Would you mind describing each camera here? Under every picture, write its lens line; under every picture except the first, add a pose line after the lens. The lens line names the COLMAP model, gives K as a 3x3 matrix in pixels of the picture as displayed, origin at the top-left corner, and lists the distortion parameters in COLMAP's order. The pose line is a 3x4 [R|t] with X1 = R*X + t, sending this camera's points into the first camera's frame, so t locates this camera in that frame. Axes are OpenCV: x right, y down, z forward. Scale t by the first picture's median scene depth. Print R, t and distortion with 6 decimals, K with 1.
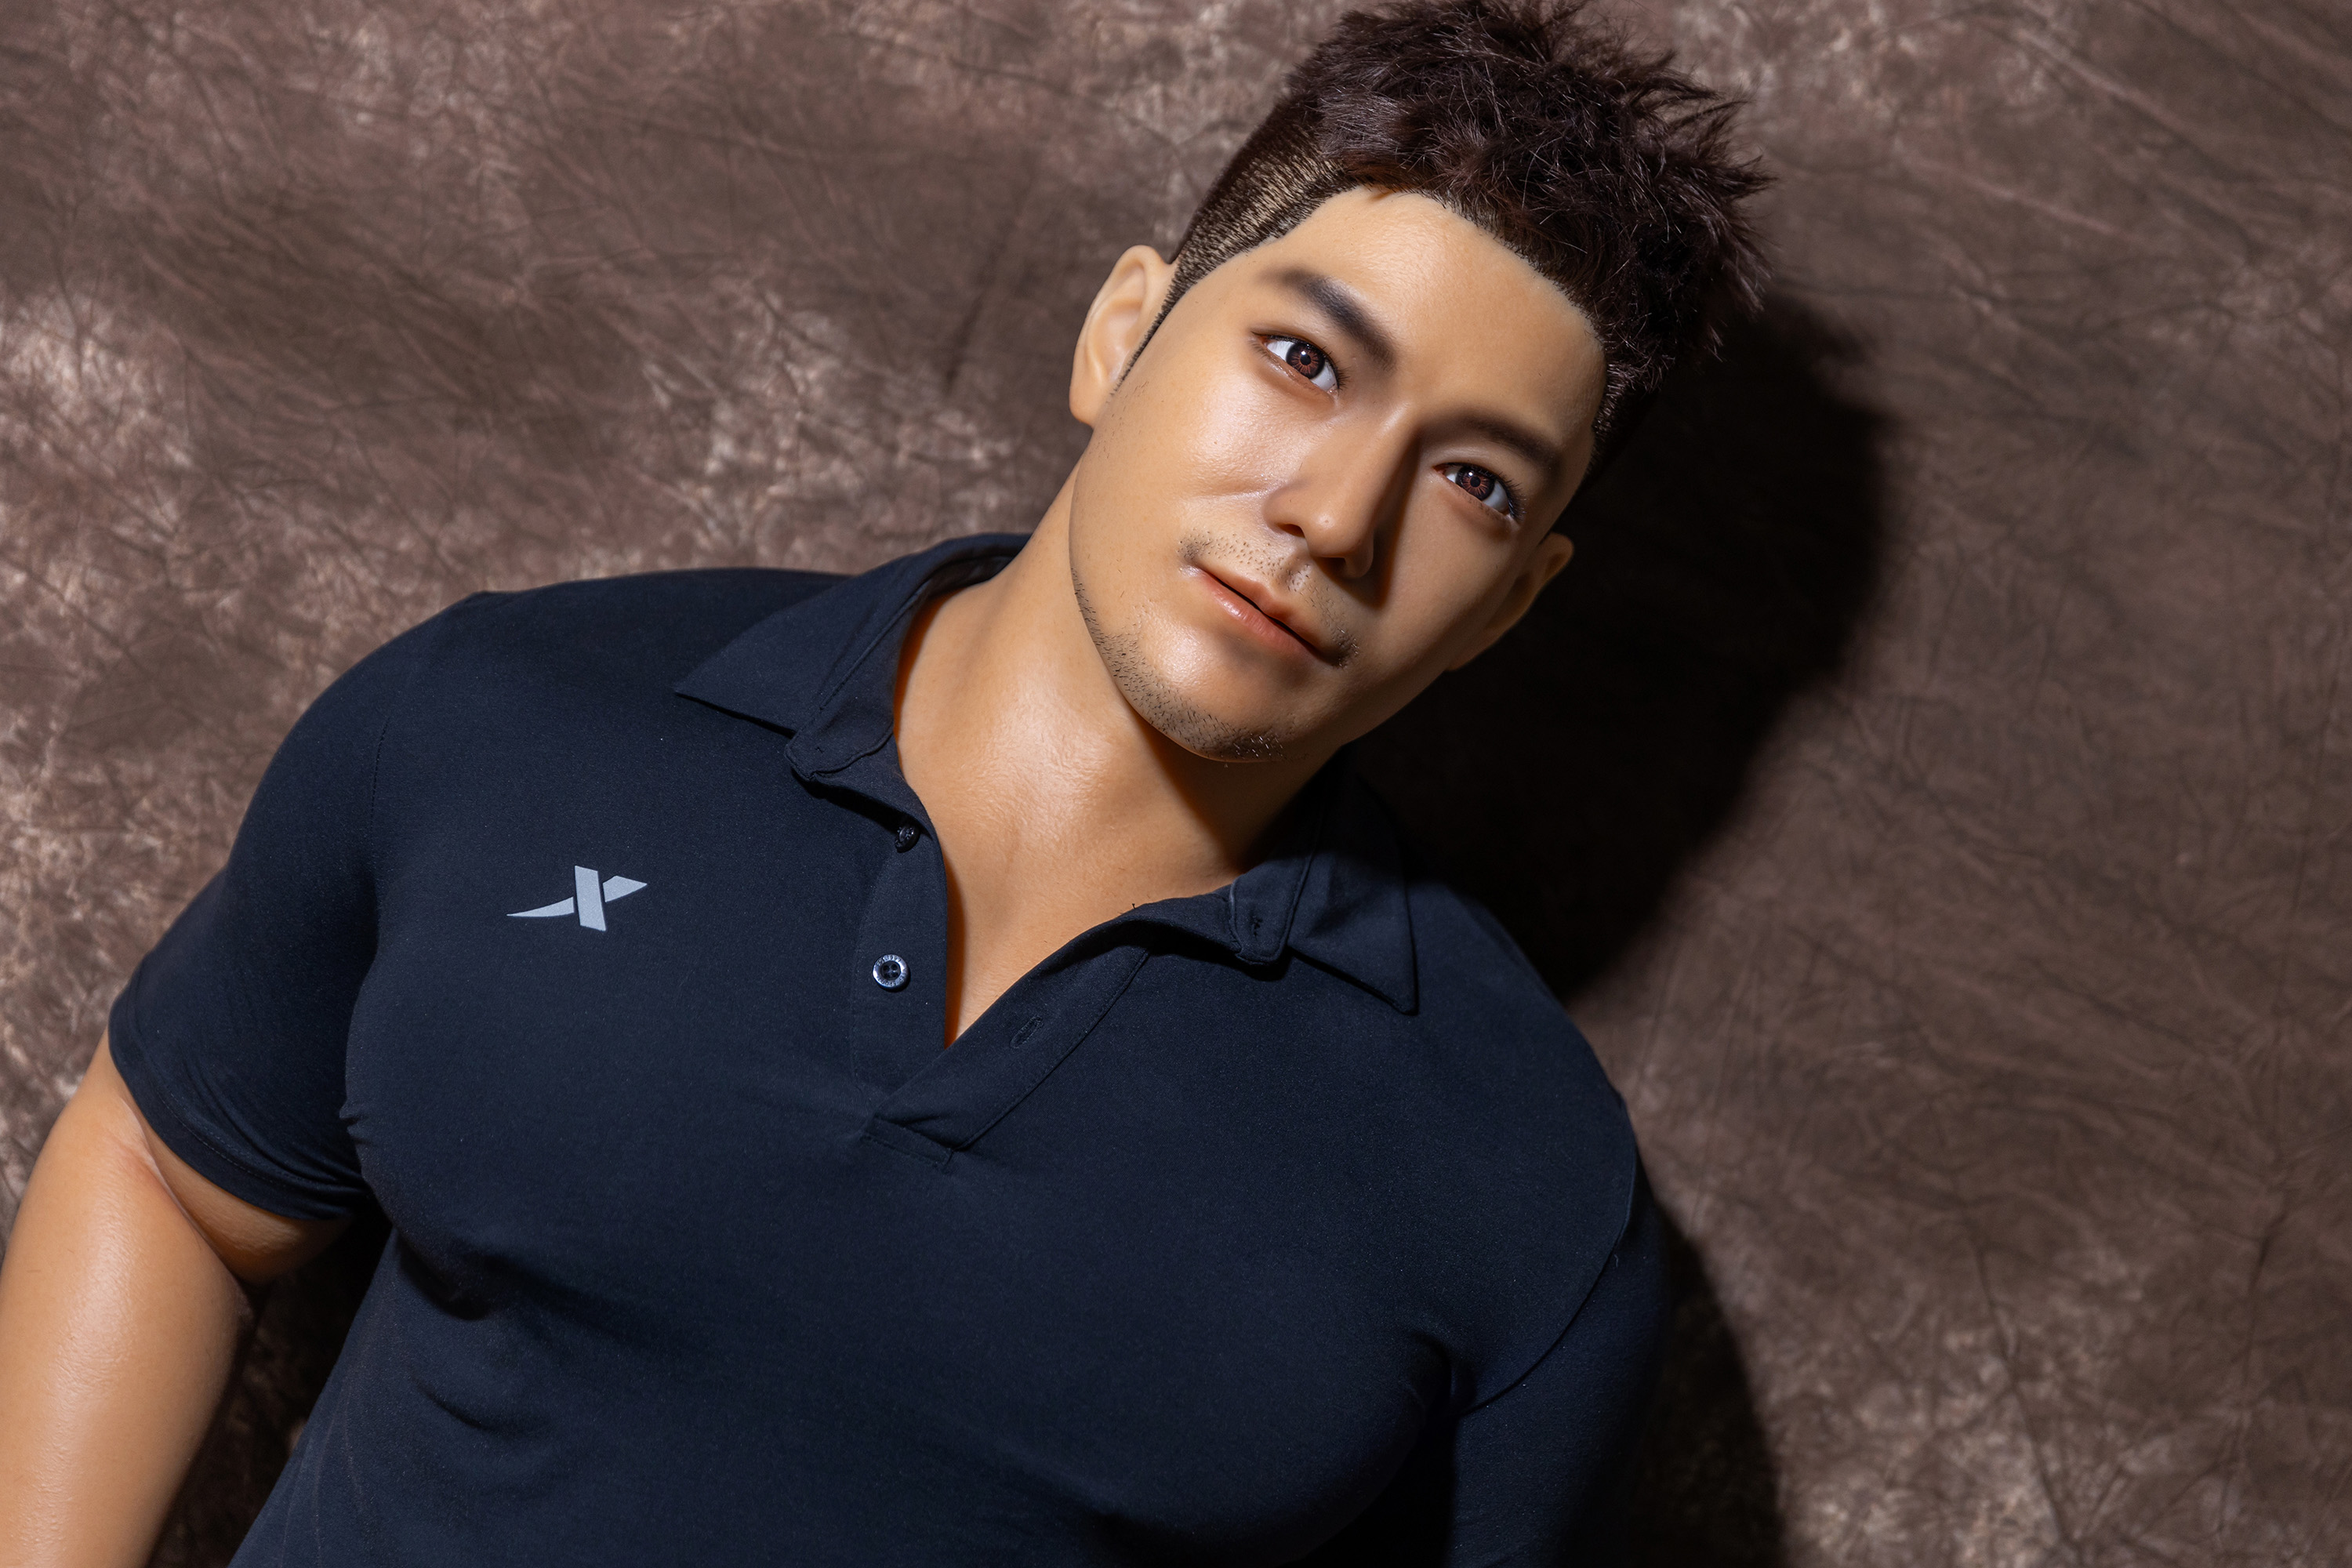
lens RADIAL K [[4423.7, 0, 1226.8], [0, 4423.7, 889.3], [0, 0, 1]] dist [-0.039238, 0.000000]
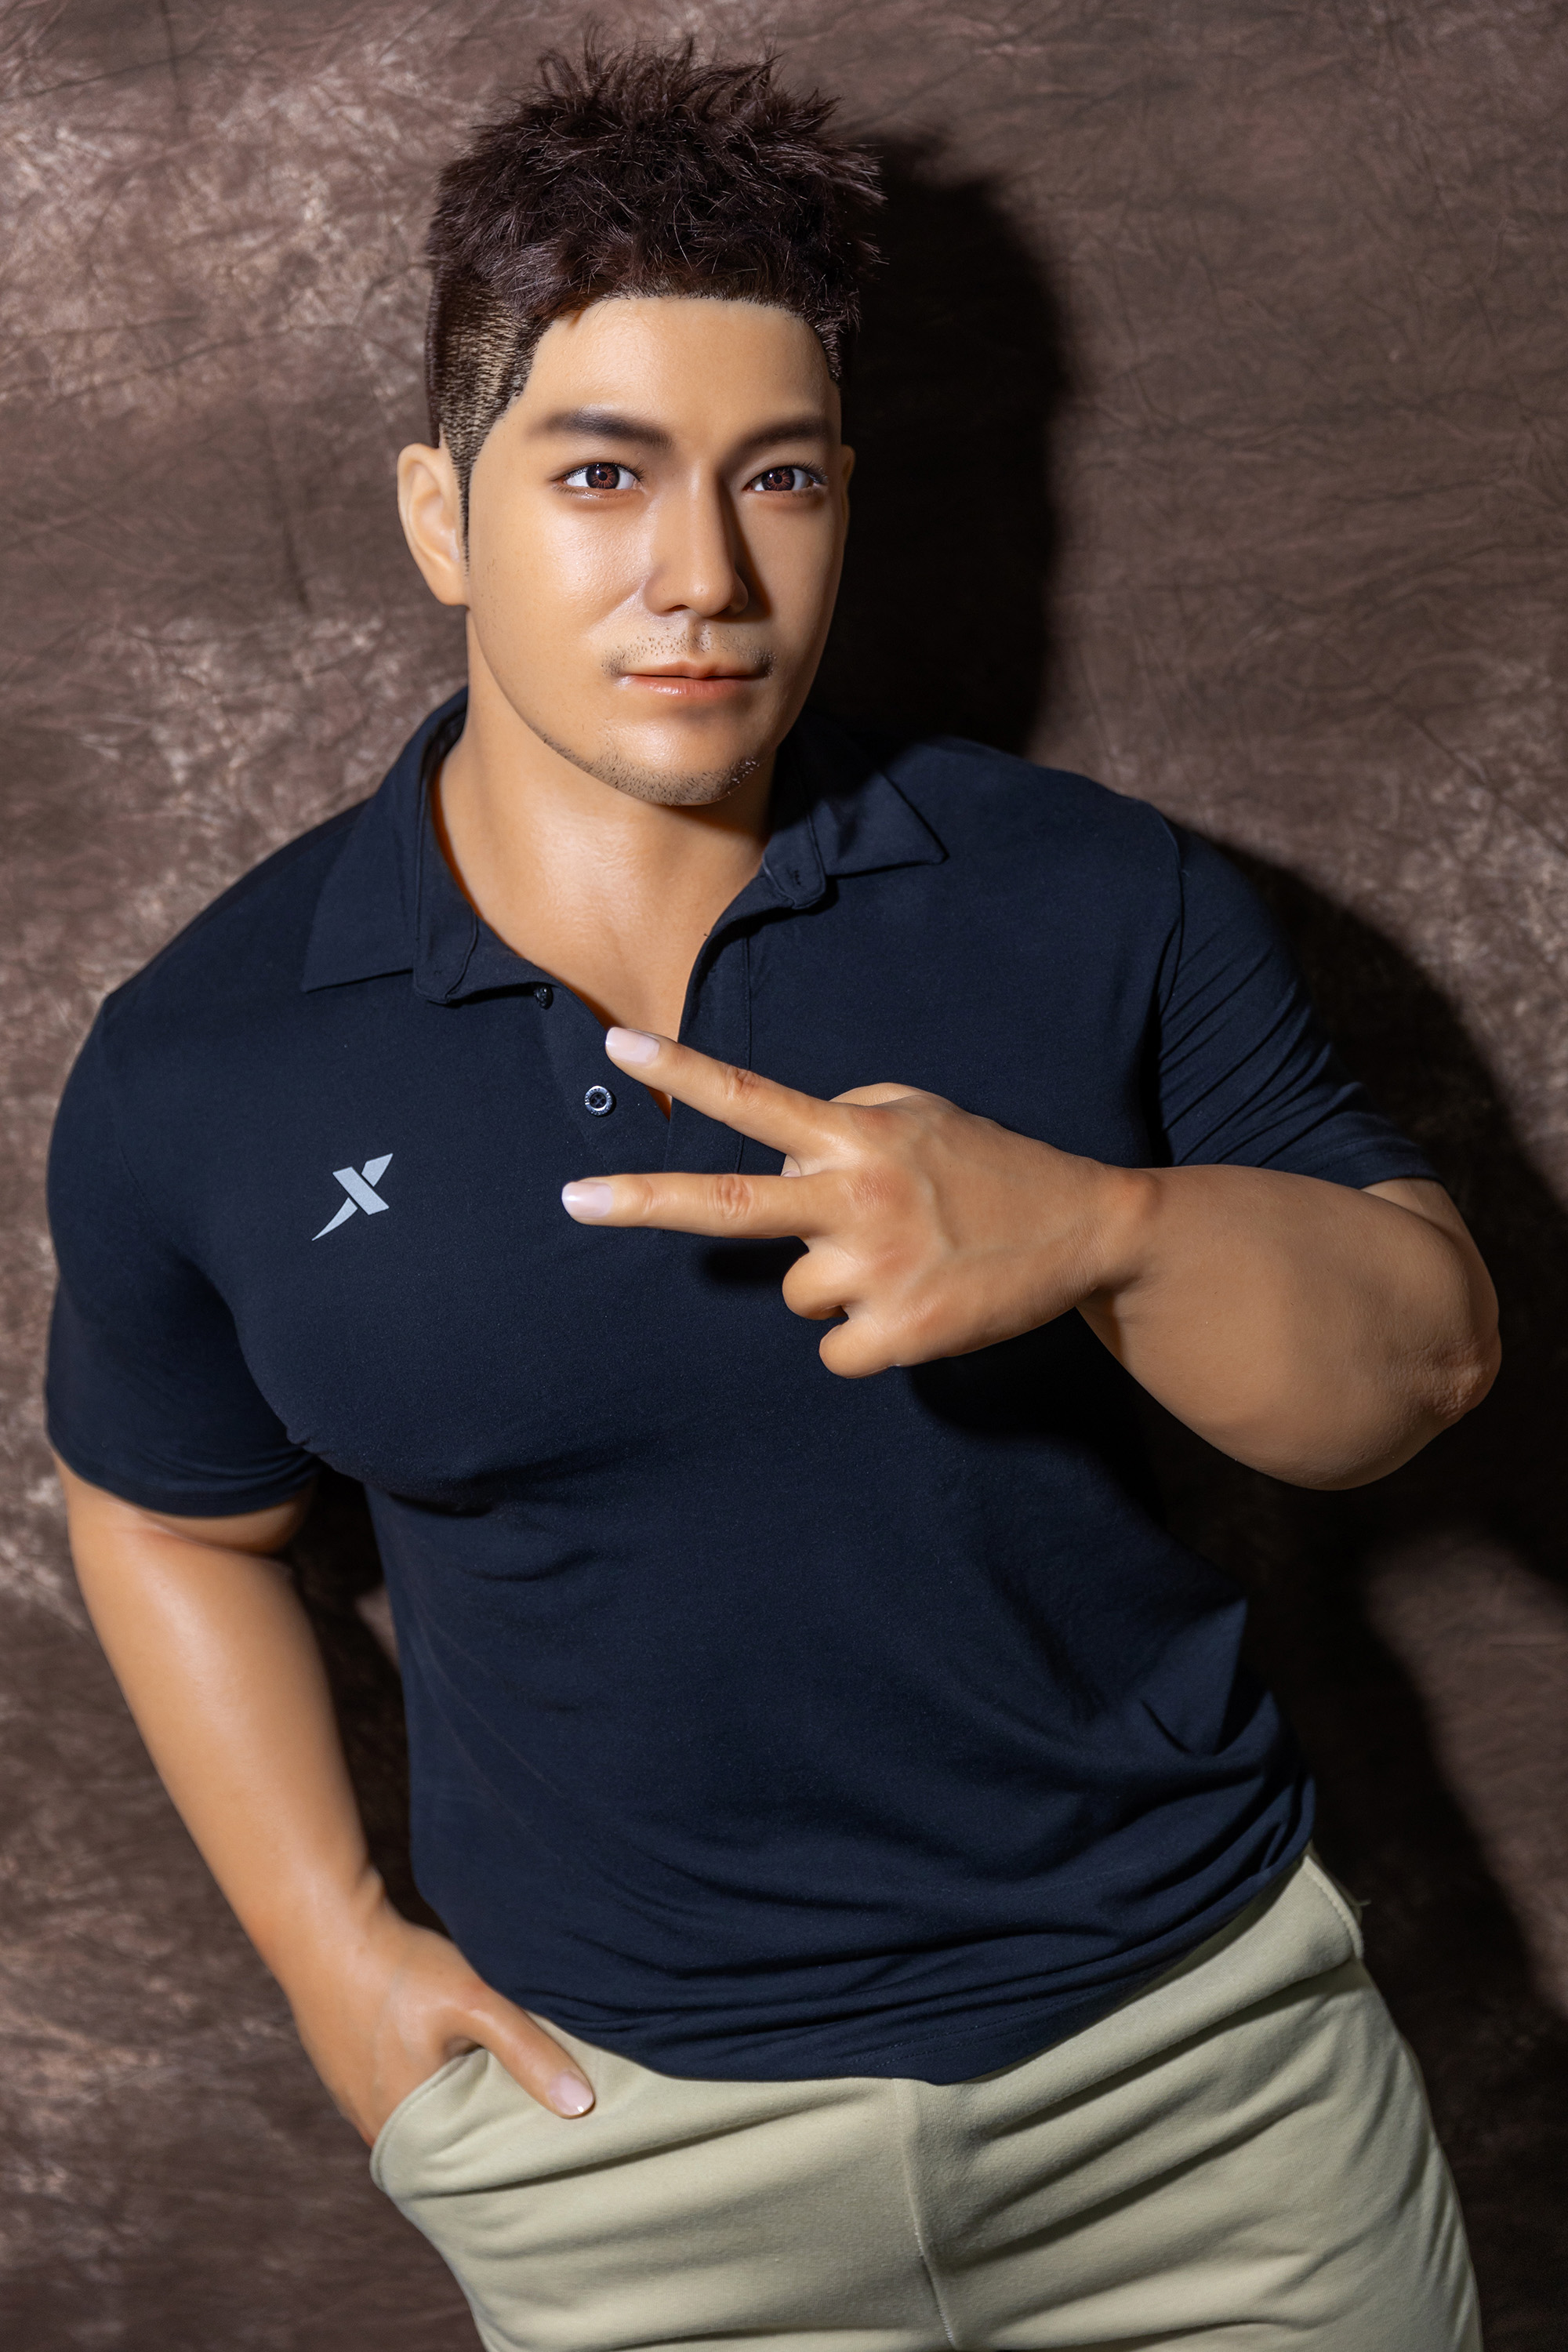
lens RADIAL K [[3665.4, 0, 831.2], [0, 3665.4, 1226.4], [0, 0, 1]] dist [-0.039831, 0.000000]
pose [[0.826403, -0.562680, -0.021192, -0.020100], [0.552087, 0.802296, 0.226982, -0.126323], [-0.110716, -0.199279, 0.973668, 0.010722]]
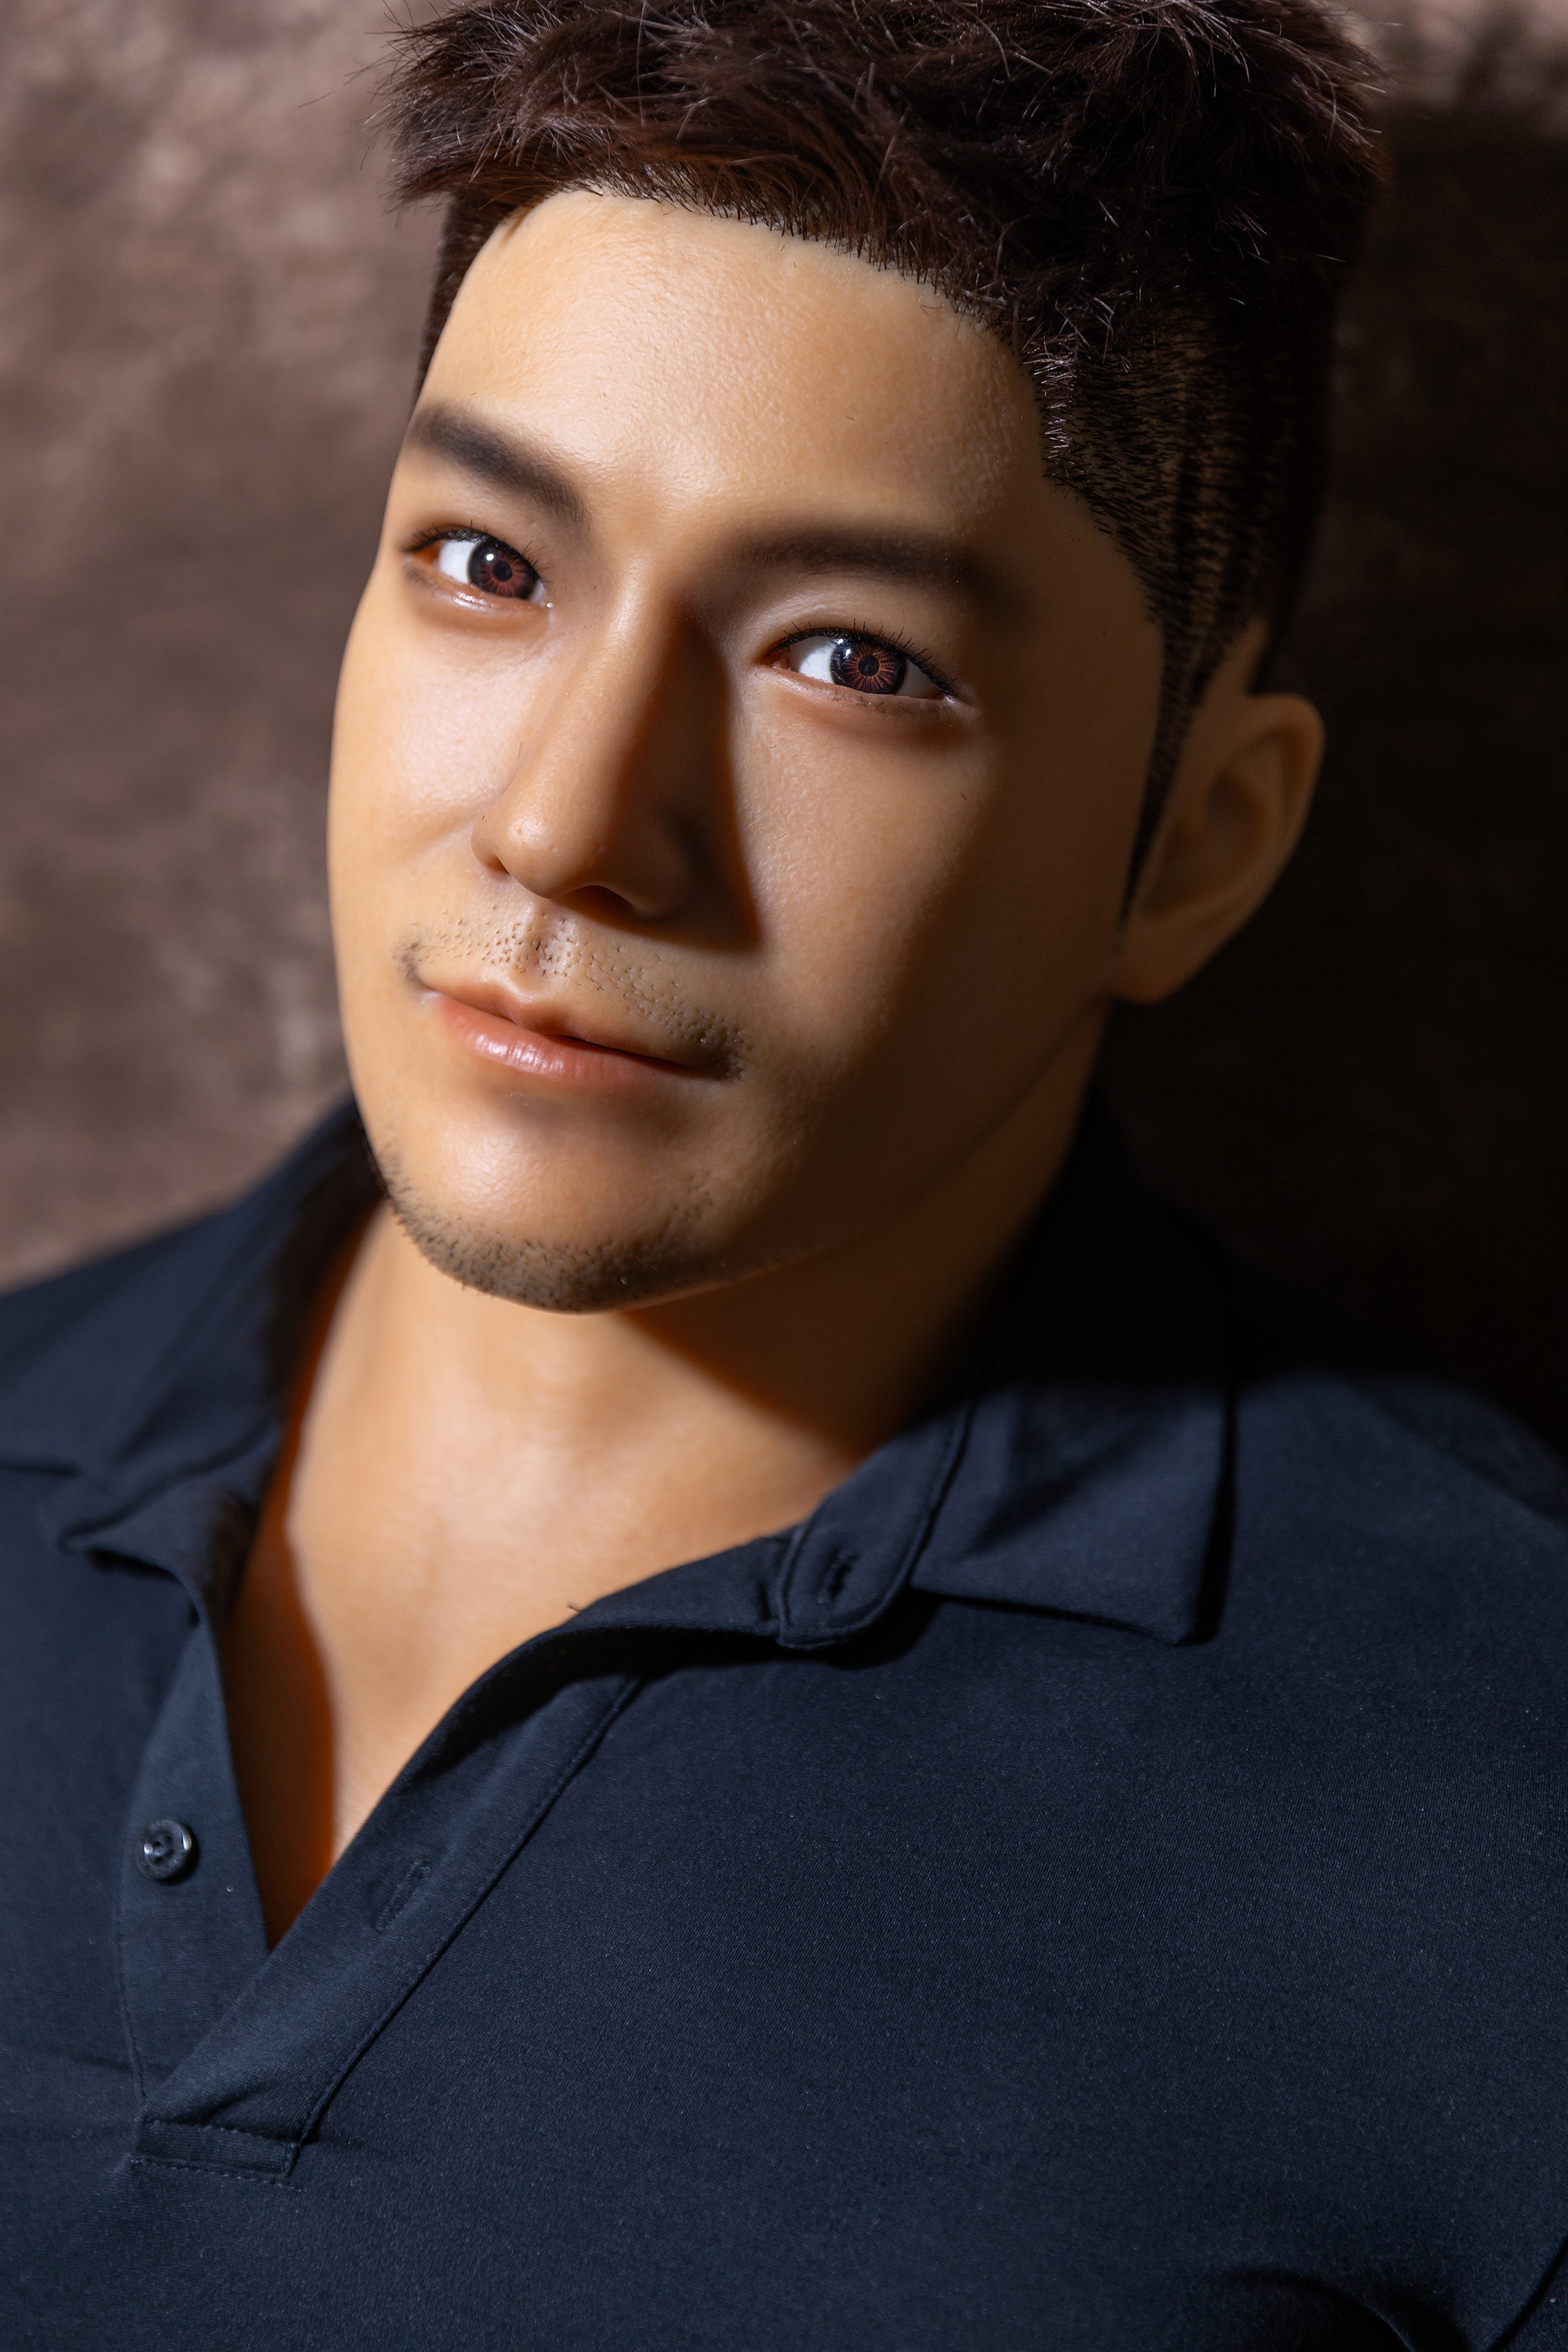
lens RADIAL K [[4219.1, 0, 829.0], [0, 4219.1, 1245.5], [0, 0, 1]] dist [-0.028818, 0.000000]
pose [[0.850120, -0.305149, -0.429162, 0.214546], [0.279506, 0.952185, -0.123367, 0.030195], [0.446287, -0.015077, 0.894763, 0.479091]]
